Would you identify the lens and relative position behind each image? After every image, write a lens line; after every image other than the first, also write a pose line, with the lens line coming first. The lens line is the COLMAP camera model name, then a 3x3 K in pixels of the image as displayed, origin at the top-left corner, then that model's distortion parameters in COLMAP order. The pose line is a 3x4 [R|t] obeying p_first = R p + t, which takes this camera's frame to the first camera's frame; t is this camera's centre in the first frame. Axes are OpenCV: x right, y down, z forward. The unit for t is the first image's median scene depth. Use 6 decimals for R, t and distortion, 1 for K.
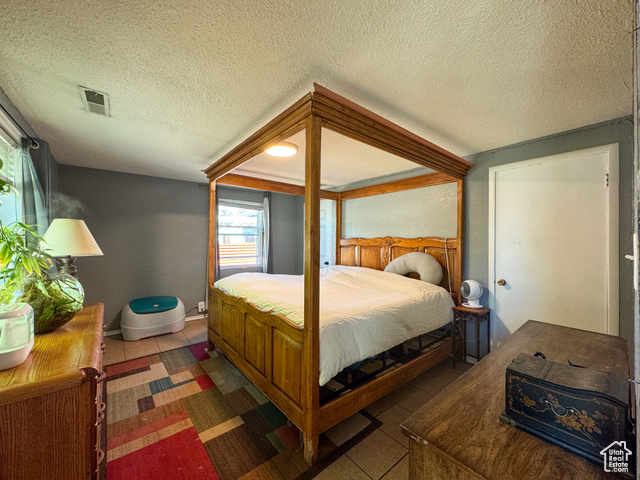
lens RADIAL K [[255.1, 0, 318.3], [0, 255.1, 239.2], [0, 0, 1]] dist [-0.003744, 0.000631]
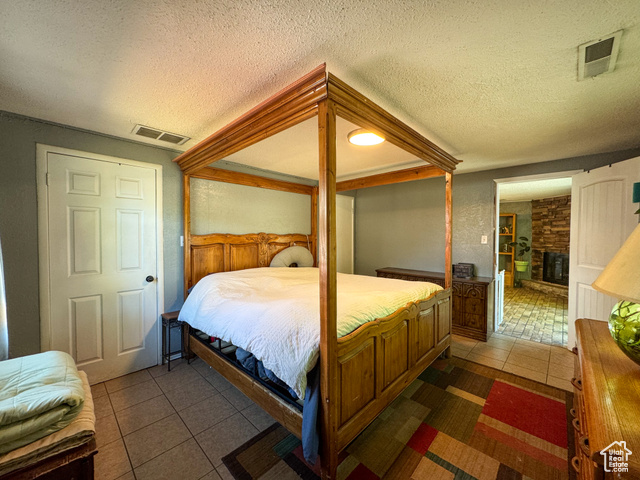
lens RADIAL K [[255.1, 0, 317.4], [0, 255.1, 240.1], [0, 0, 1]] dist [-0.003744, 0.000631]
pose [[-0.117476, -0.032103, 0.992557, -0.728082], [-0.003908, 0.999485, 0.031864, -0.014346], [-0.993068, -0.000135, -0.117541, 0.909313]]
